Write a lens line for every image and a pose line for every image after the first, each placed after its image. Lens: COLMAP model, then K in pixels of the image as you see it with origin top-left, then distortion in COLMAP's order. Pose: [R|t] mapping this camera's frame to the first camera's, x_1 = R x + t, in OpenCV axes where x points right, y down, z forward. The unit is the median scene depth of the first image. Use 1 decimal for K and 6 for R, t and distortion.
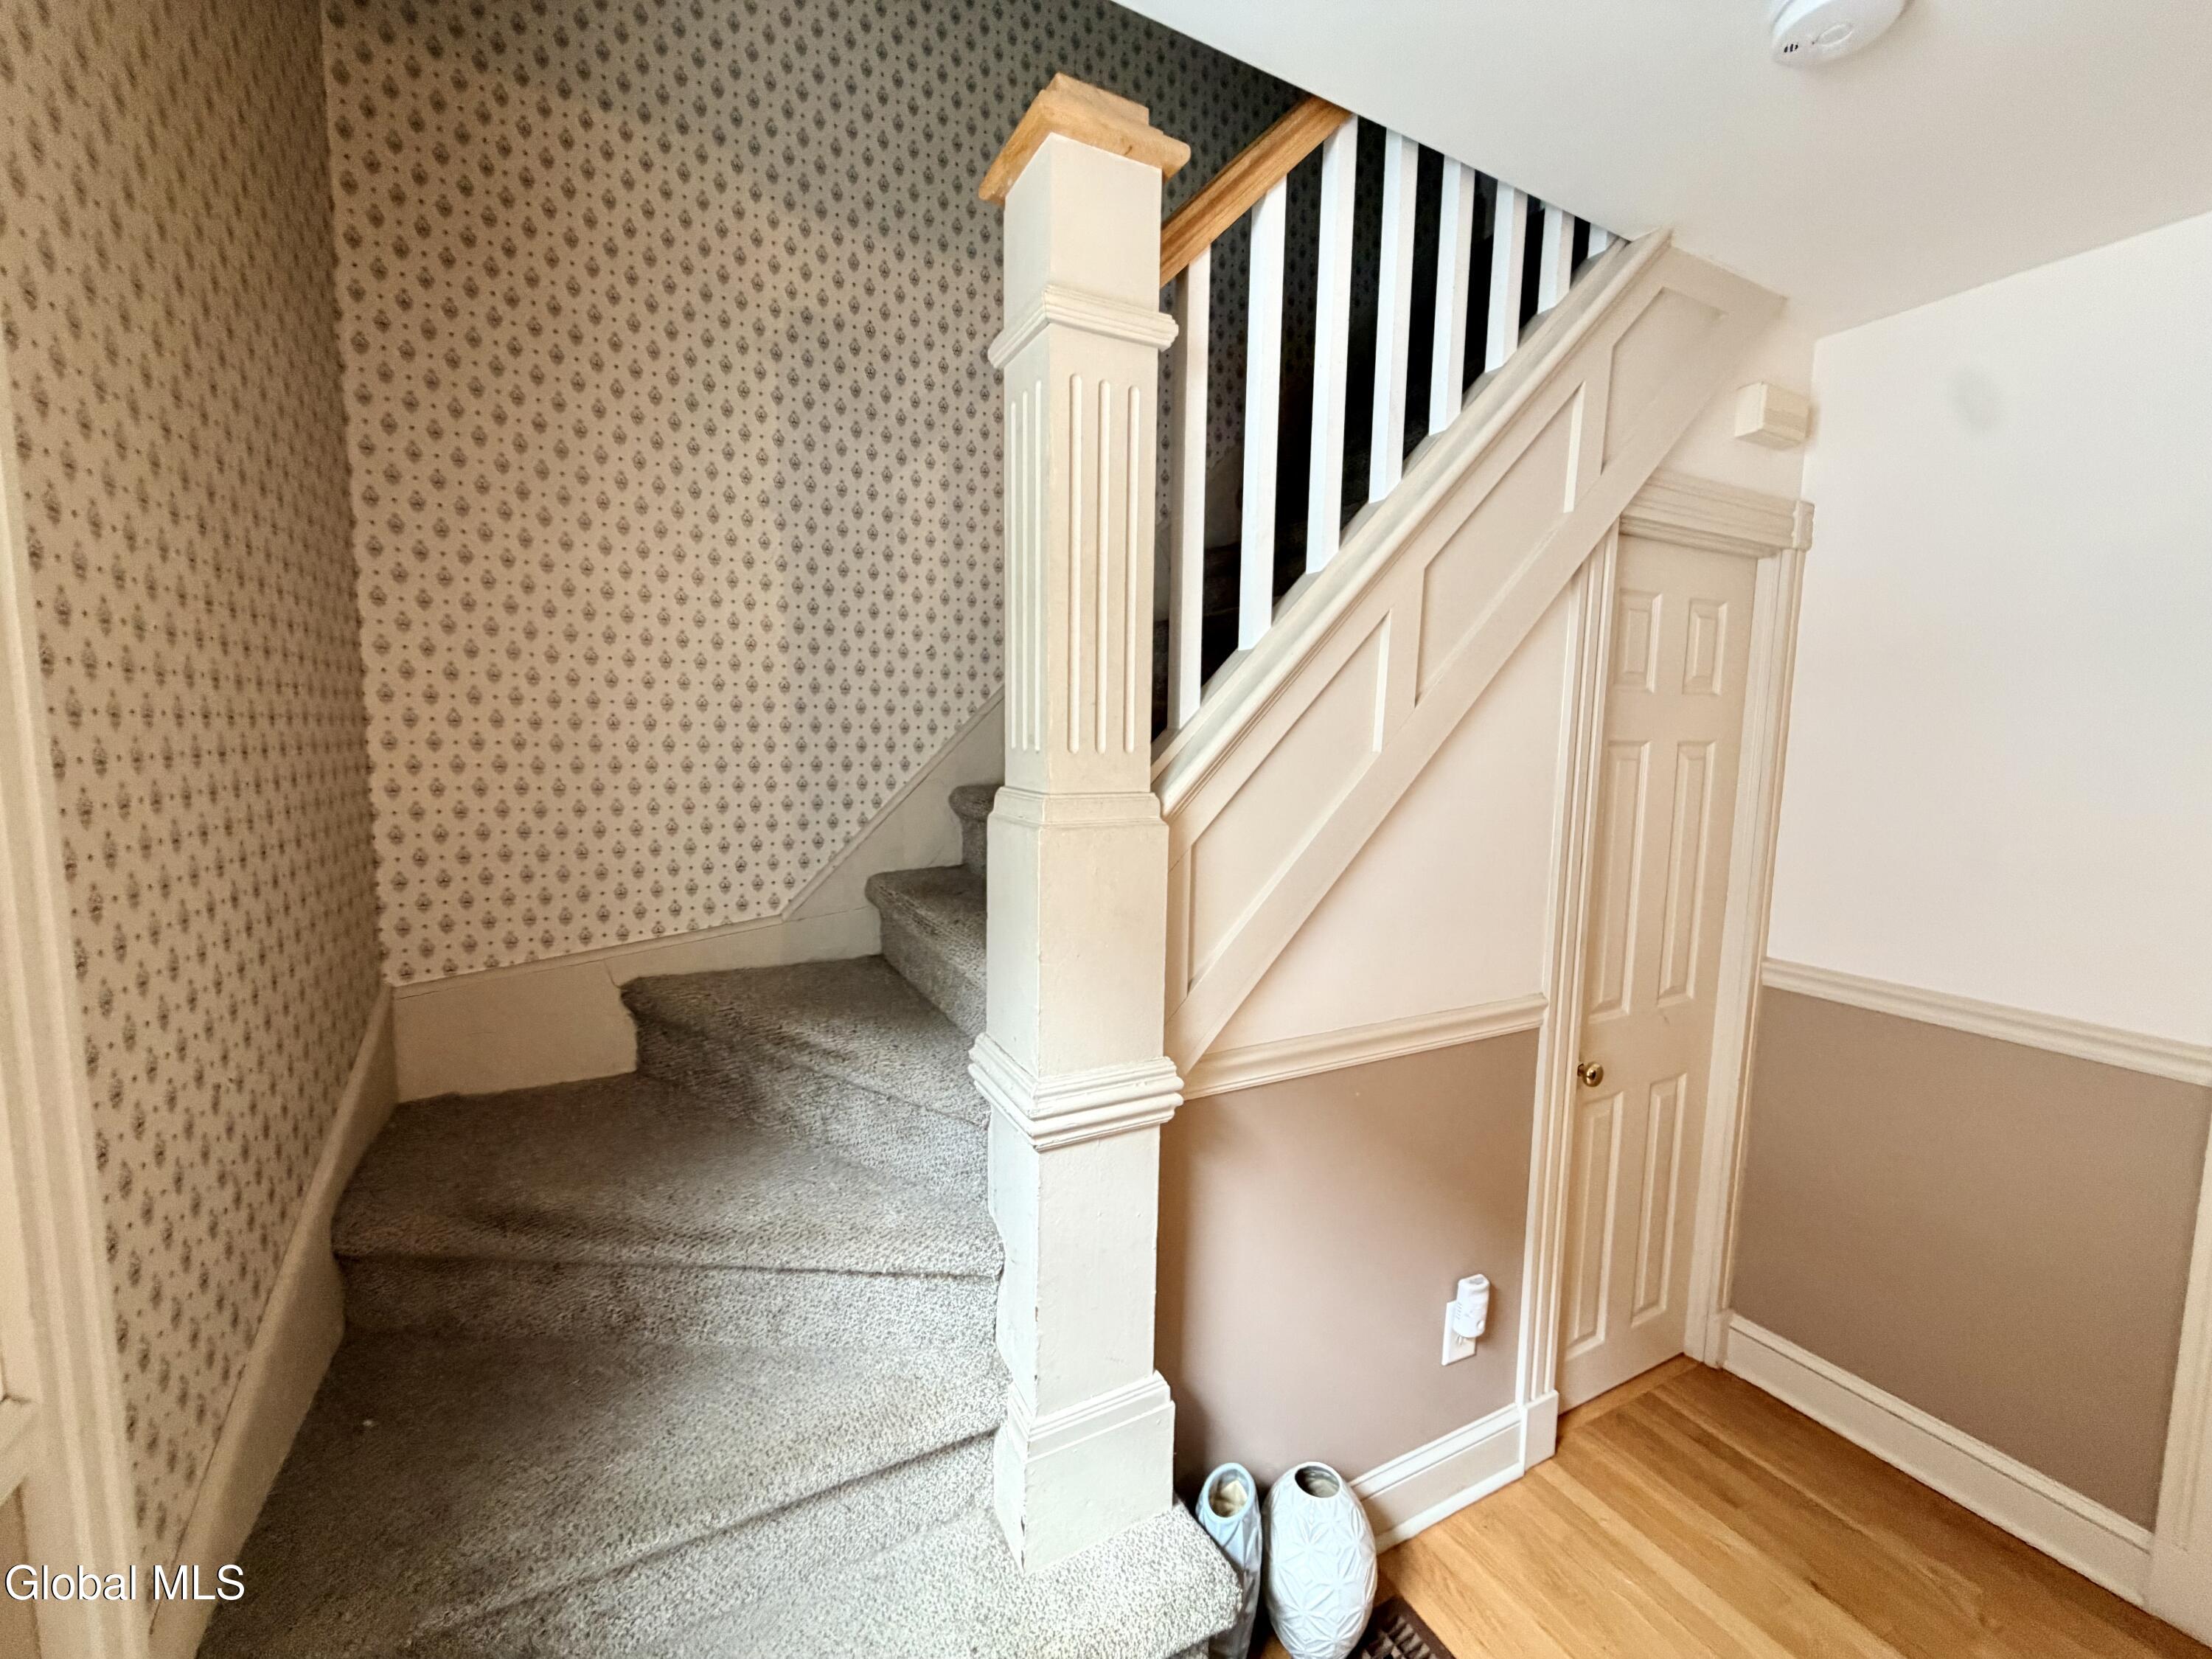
lens RADIAL K [[876.2, 0, 1087.2], [0, 876.2, 835.7], [0, 0, 1]] dist [-0.000154, 0.000094]
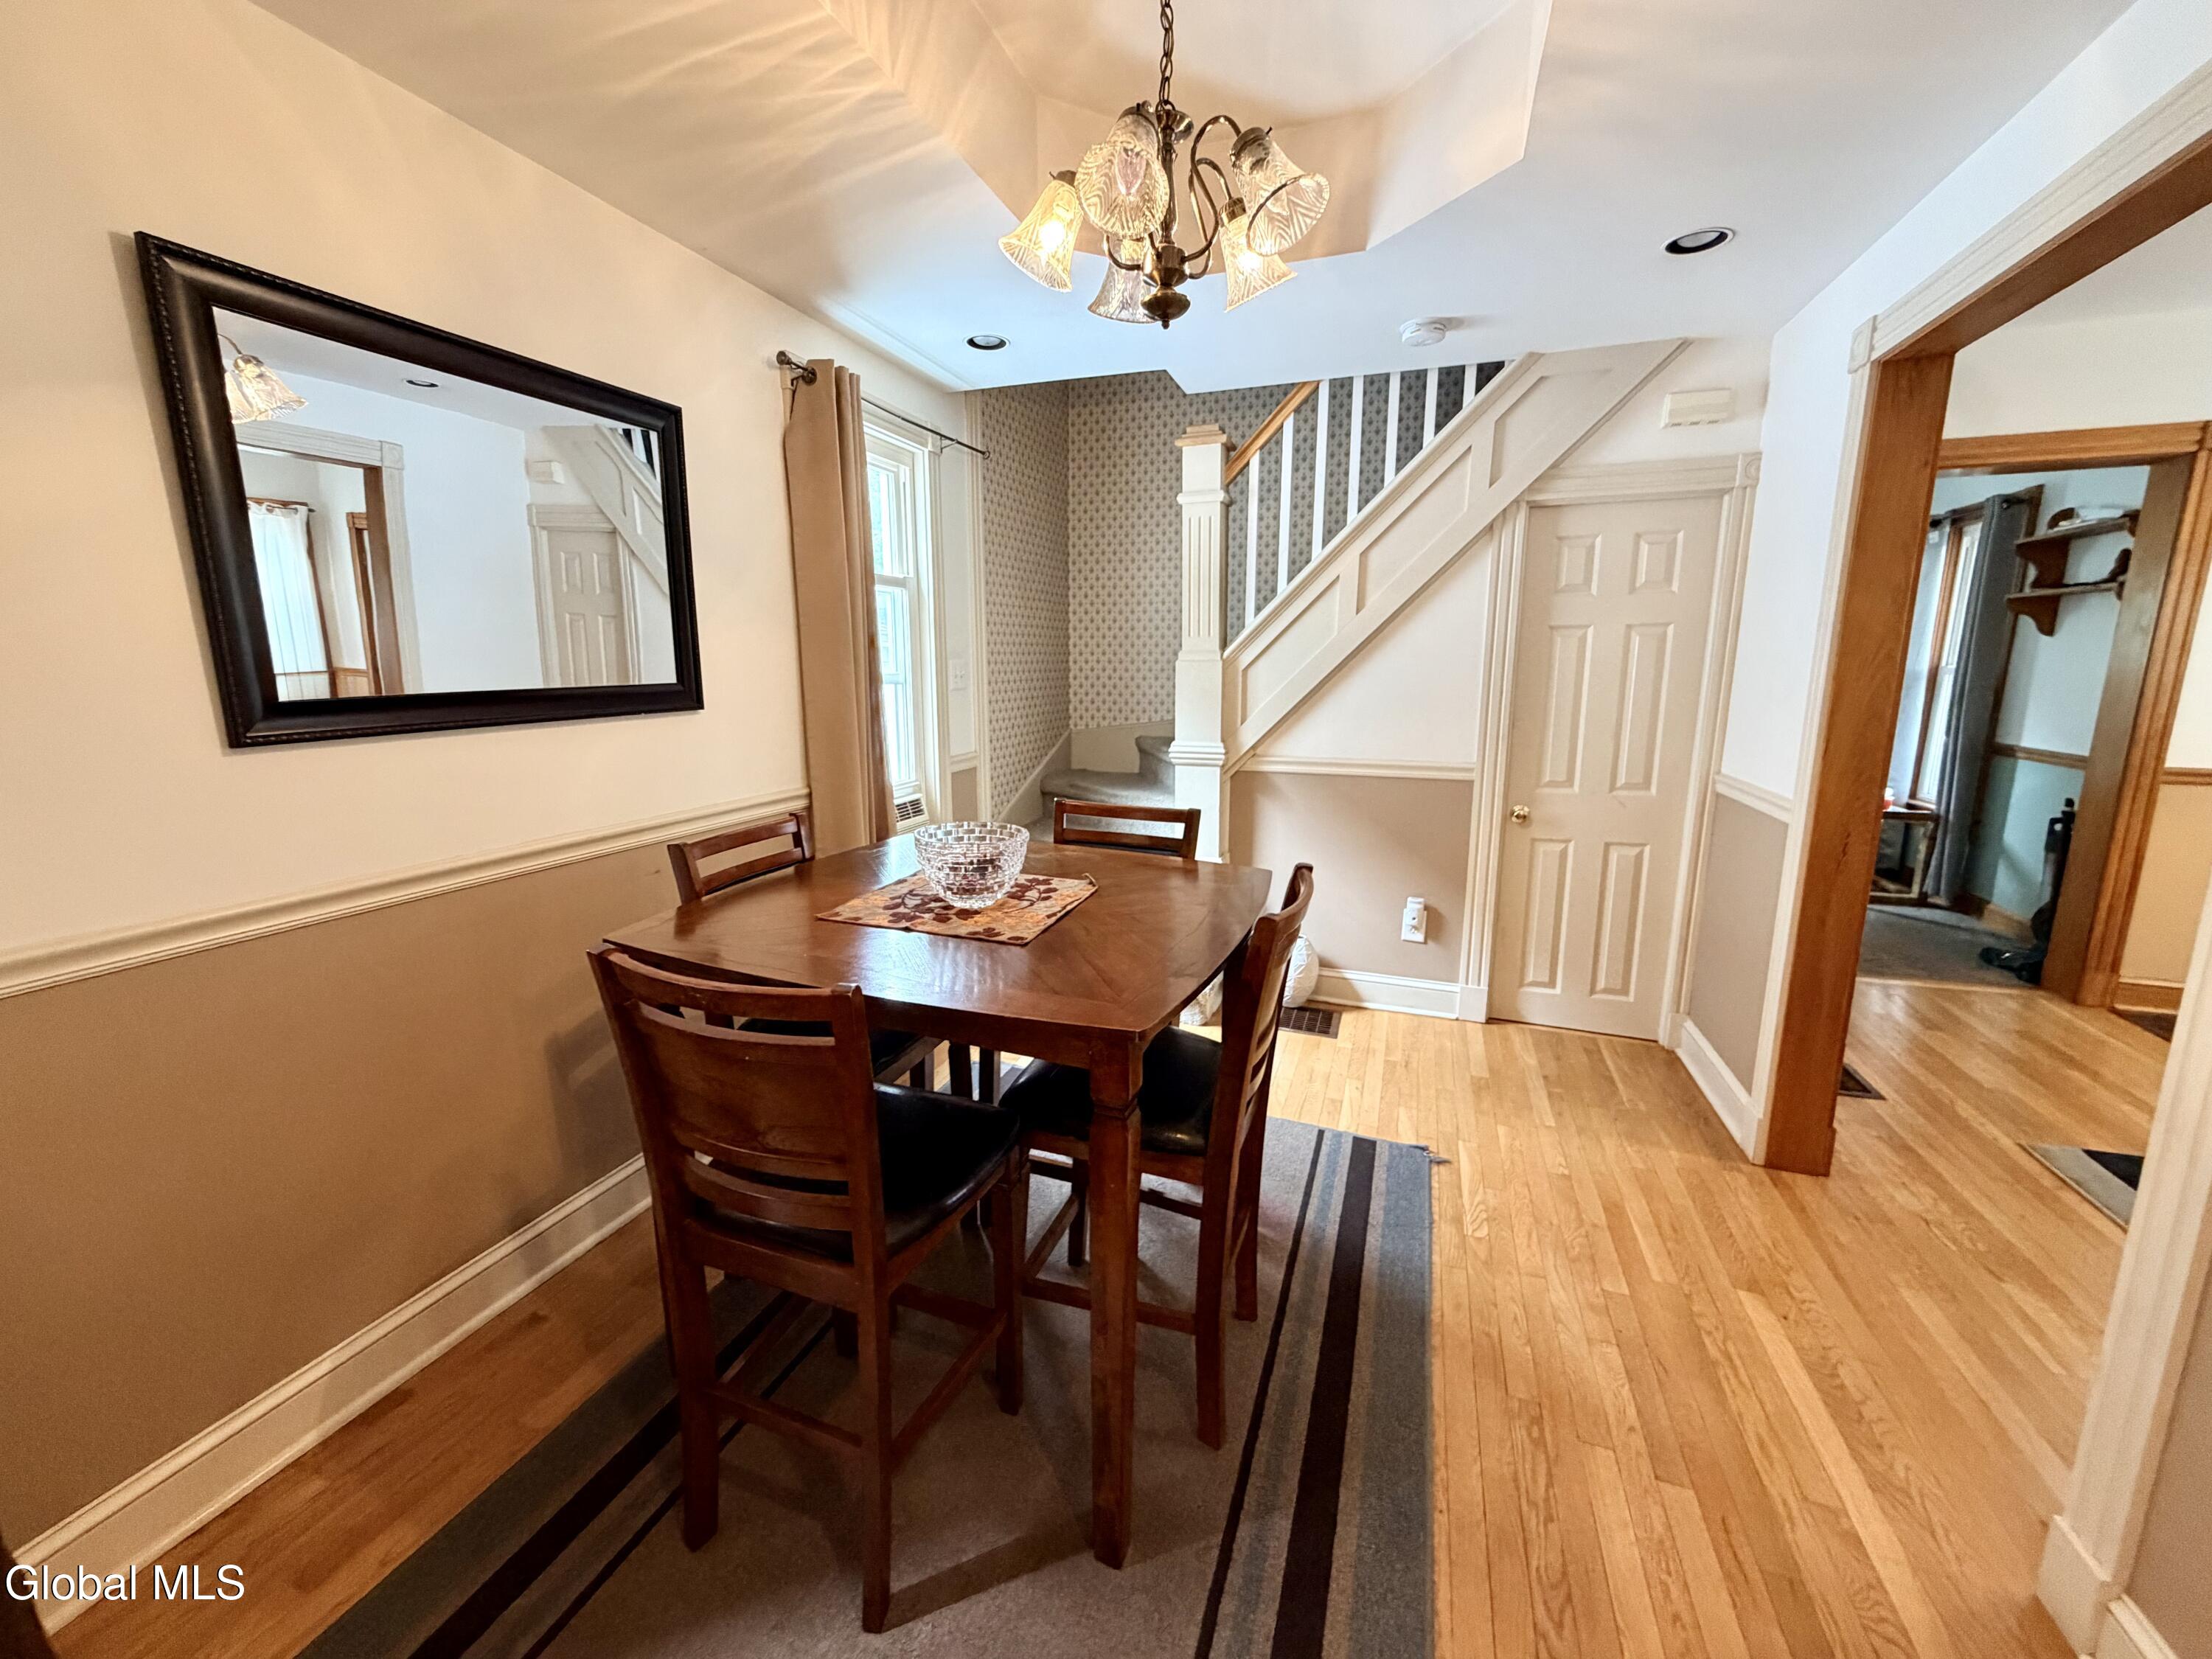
lens RADIAL K [[876.2, 0, 1106.3], [0, 876.2, 833.4], [0, 0, 1]] dist [-0.000154, 0.000094]
pose [[0.688149, 0.124068, -0.714883, 1.339553], [-0.068570, 0.991983, 0.106152, 0.184631], [0.722322, -0.024029, 0.691140, -0.895101]]
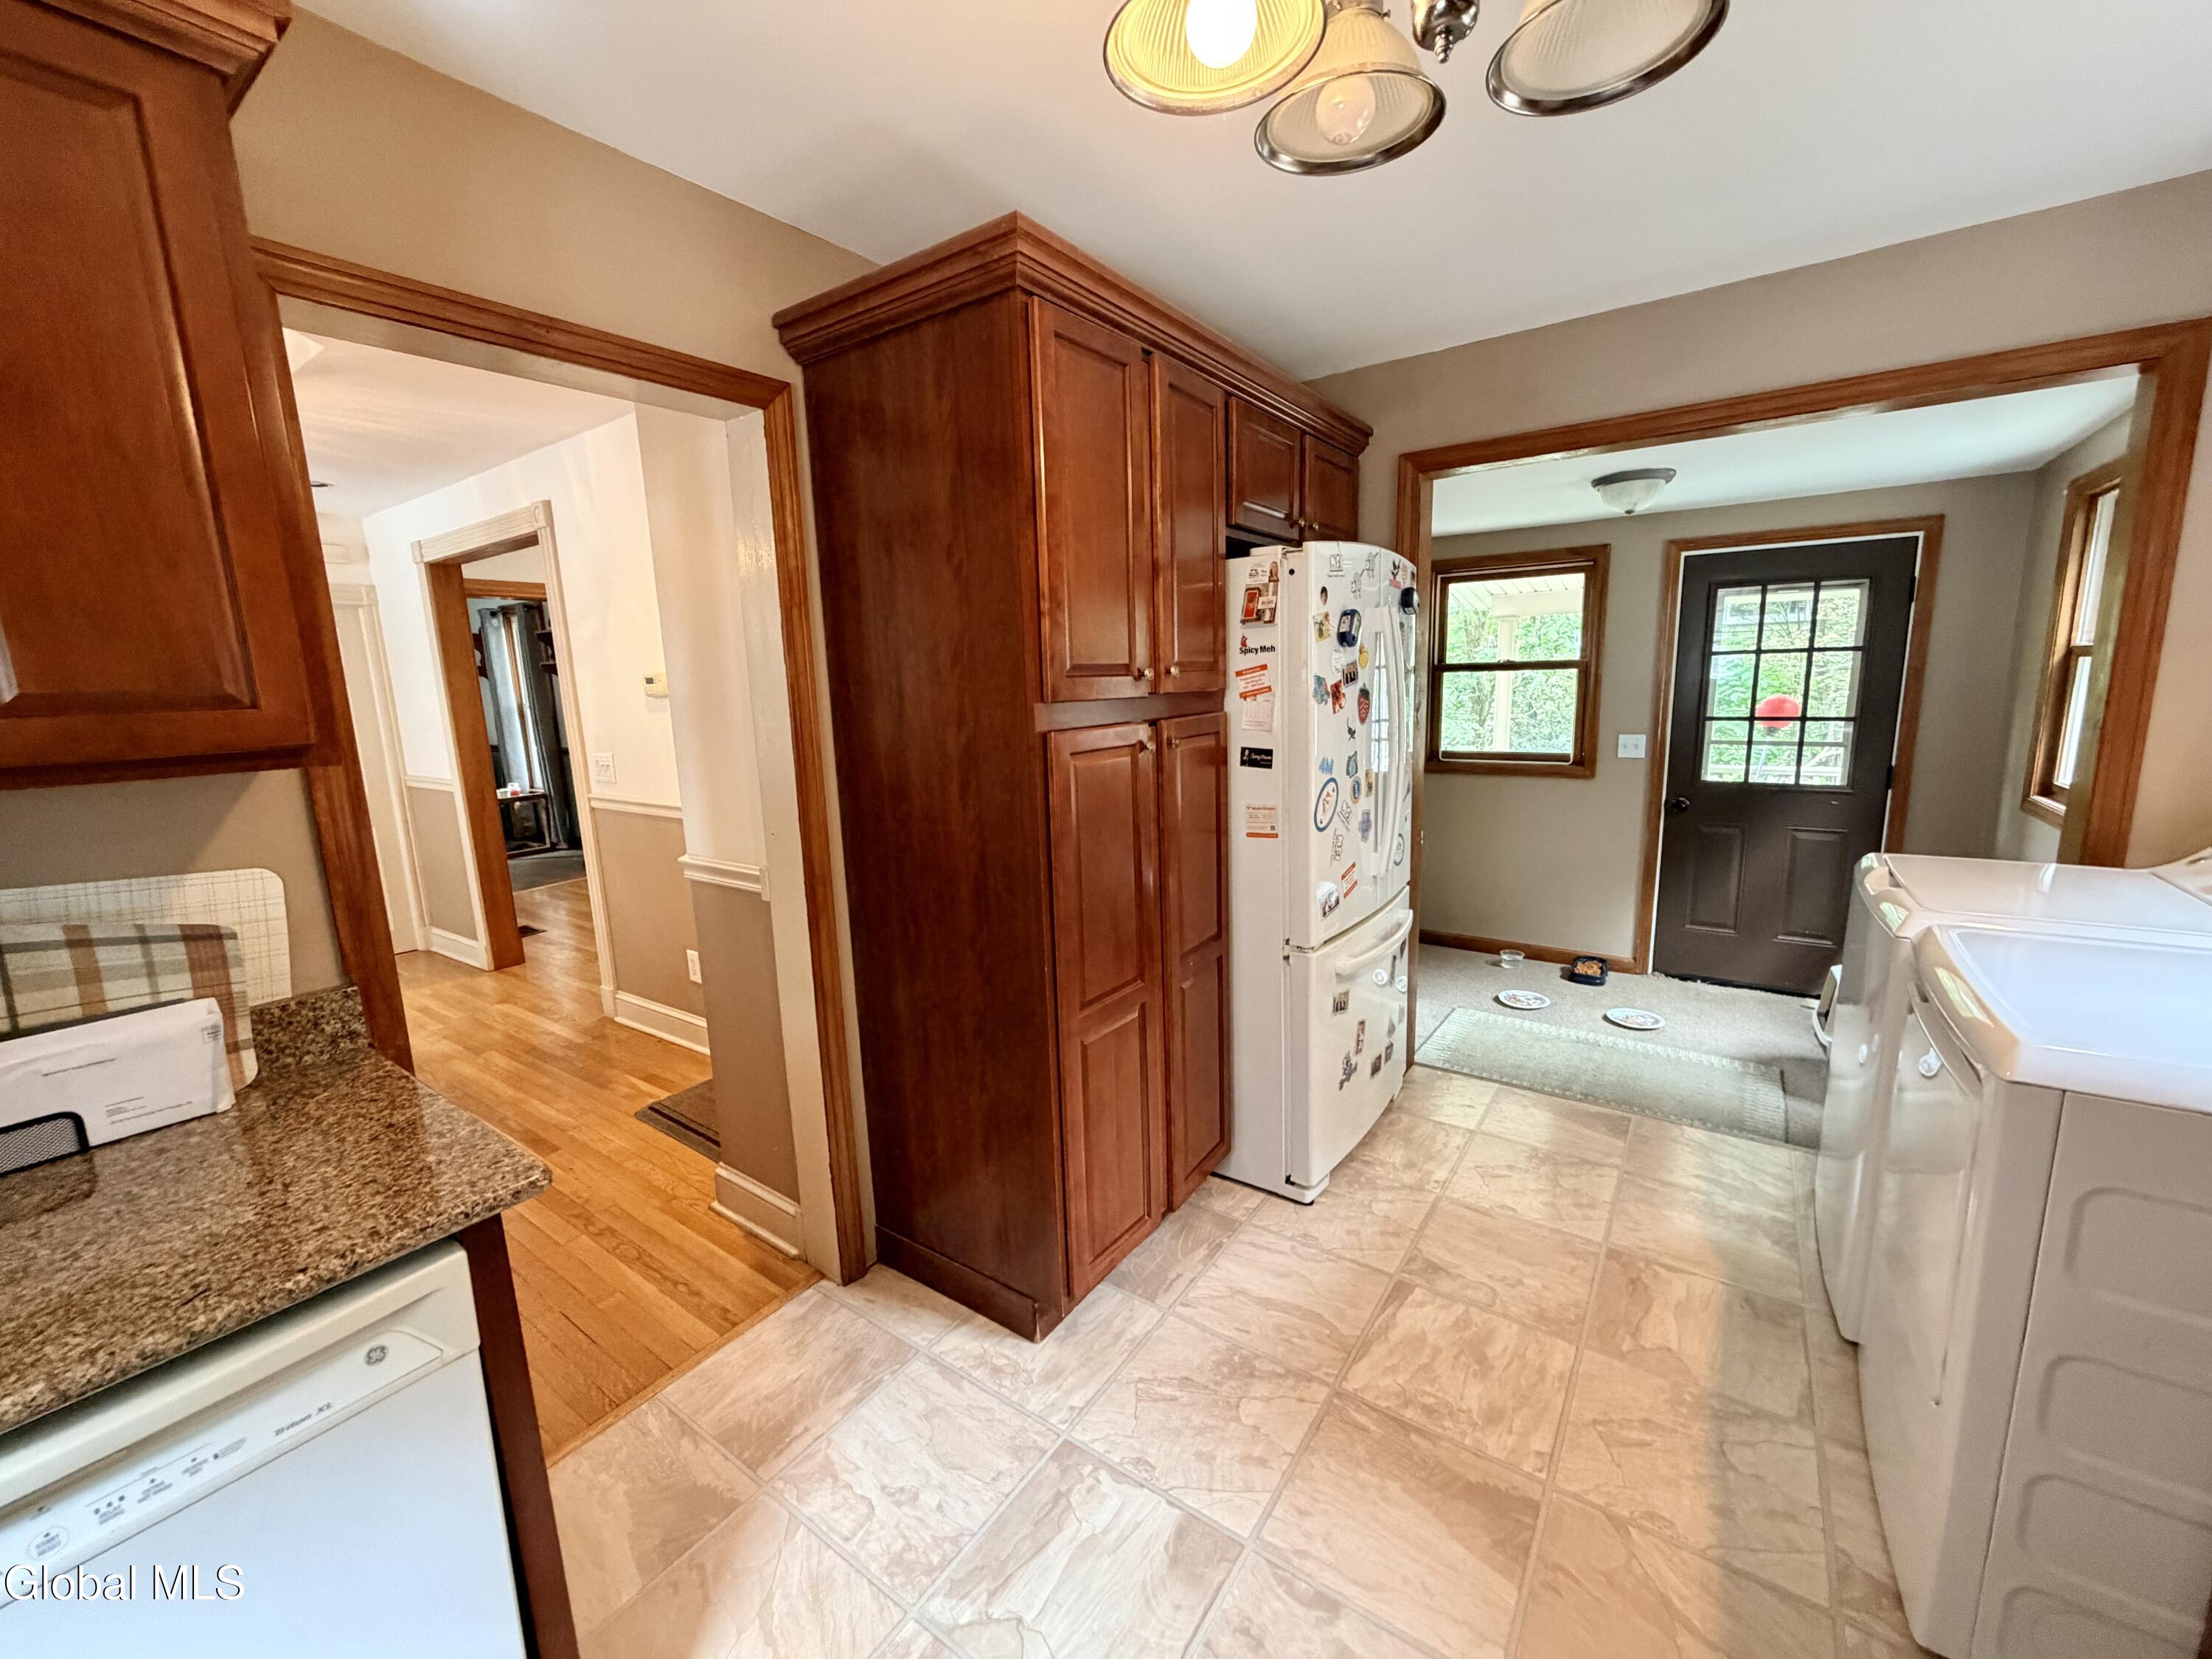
lens RADIAL K [[876.2, 0, 1100.2], [0, 876.2, 842.3], [0, 0, 1]] dist [-0.000154, 0.000094]
pose [[0.881218, -0.117595, 0.457850, 1.584007], [0.085068, 0.992201, 0.091108, 0.320492], [-0.464993, -0.041338, 0.884348, -2.432318]]
